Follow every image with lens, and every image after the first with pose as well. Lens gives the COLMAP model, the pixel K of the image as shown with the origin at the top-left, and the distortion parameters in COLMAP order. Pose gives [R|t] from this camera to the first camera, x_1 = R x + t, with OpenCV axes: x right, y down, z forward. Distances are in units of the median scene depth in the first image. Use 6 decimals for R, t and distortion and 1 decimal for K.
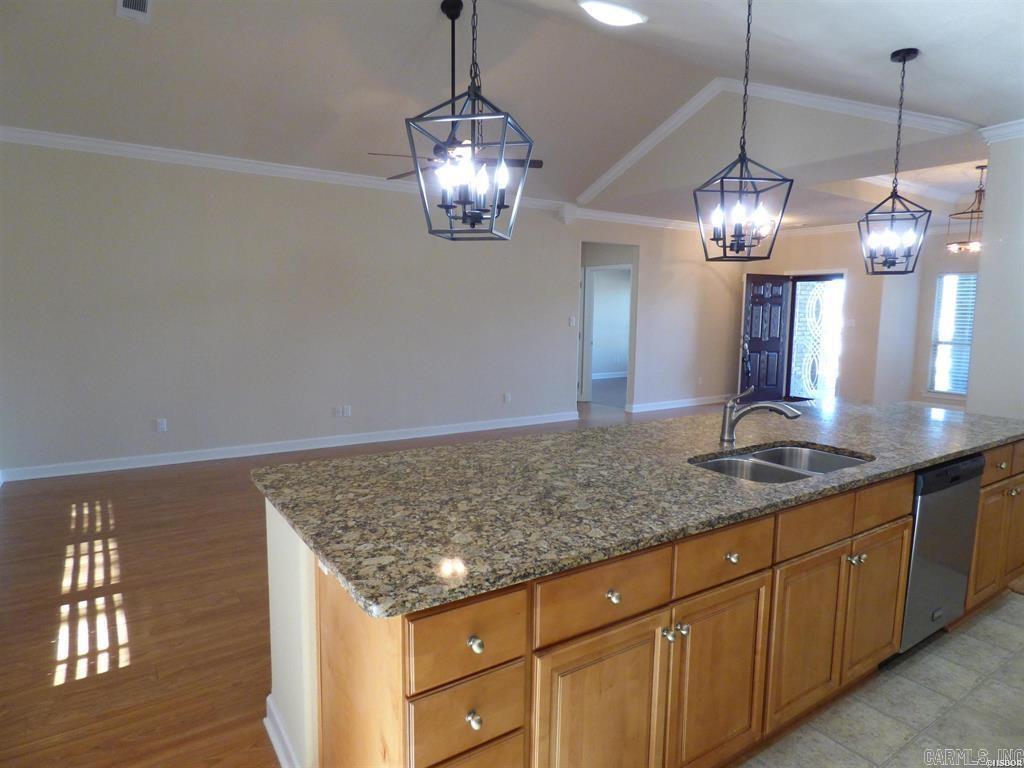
lens RADIAL K [[628.1, 0, 516.7], [0, 628.1, 380.2], [0, 0, 1]] dist [-0.008134, -0.000016]
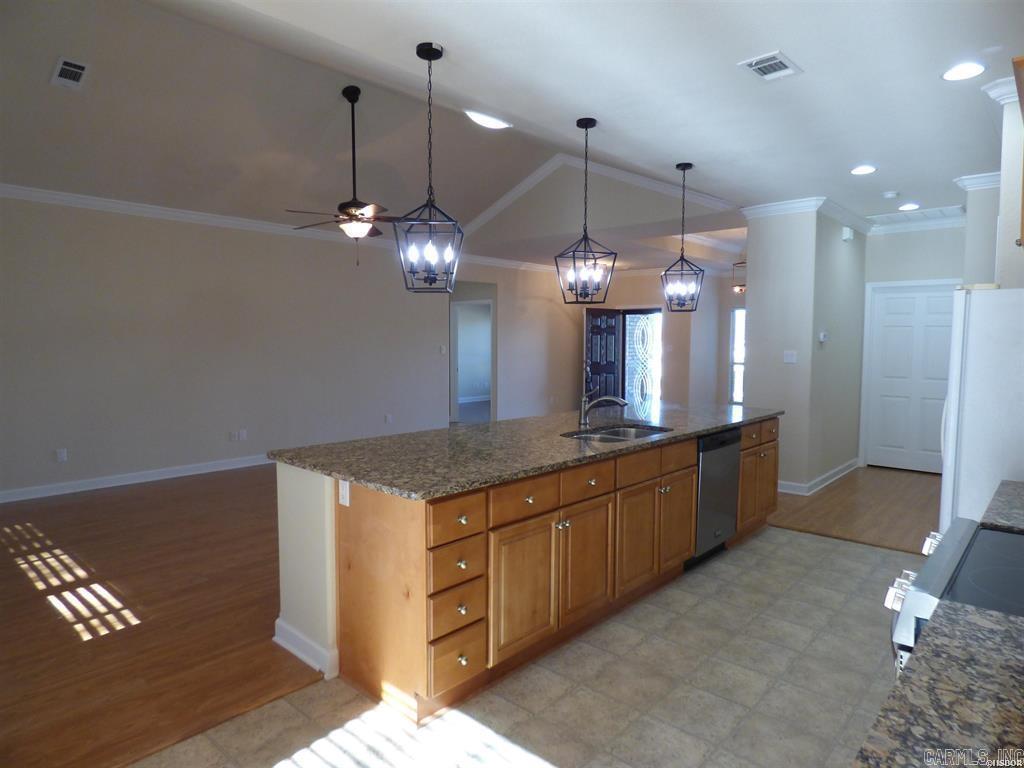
lens RADIAL K [[628.1, 0, 516.7], [0, 628.1, 380.2], [0, 0, 1]] dist [-0.008134, -0.000016]
pose [[0.971006, -0.025231, 0.237720, -0.169202], [0.036954, 0.998304, -0.044986, 0.053970], [-0.236182, 0.052466, 0.970291, -0.413261]]
